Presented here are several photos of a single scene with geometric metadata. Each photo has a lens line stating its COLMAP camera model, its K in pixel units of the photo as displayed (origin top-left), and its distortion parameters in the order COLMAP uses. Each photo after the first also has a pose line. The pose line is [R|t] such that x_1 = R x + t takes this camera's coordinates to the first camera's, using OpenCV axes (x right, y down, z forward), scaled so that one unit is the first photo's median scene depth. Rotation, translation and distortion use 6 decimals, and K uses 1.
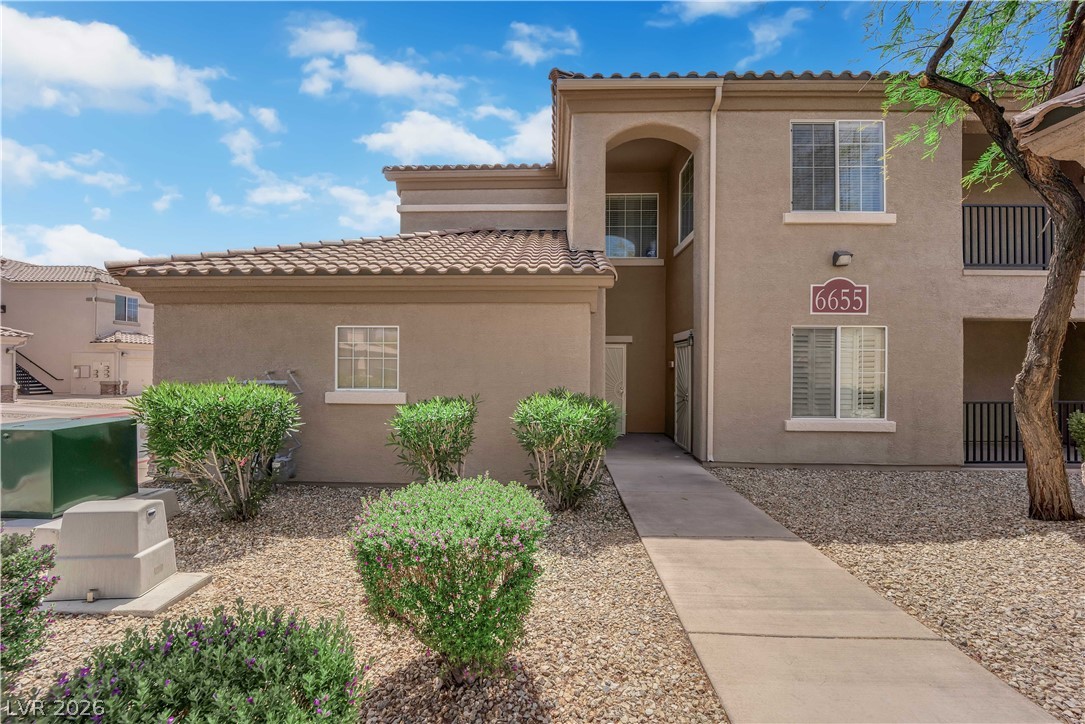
lens RADIAL K [[437.6, 0, 542.5], [0, 437.6, 362.0], [0, 0, 1]] dist [-0.013859, -0.000189]
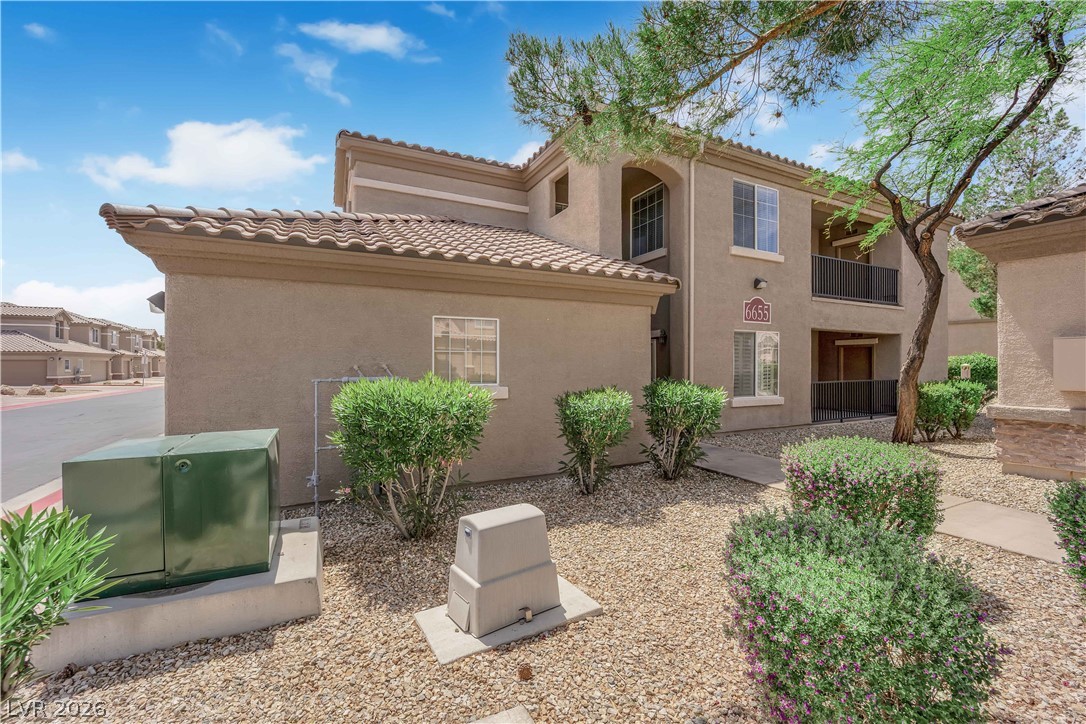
lens RADIAL K [[439.2, 0, 538.2], [0, 439.2, 362.4], [0, 0, 1]] dist [-0.008920, -0.004668]
pose [[0.881404, -0.005102, 0.472336, -0.624209], [0.001527, 0.999967, 0.007952, 0.005978], [-0.472361, -0.006288, 0.881383, 0.082315]]
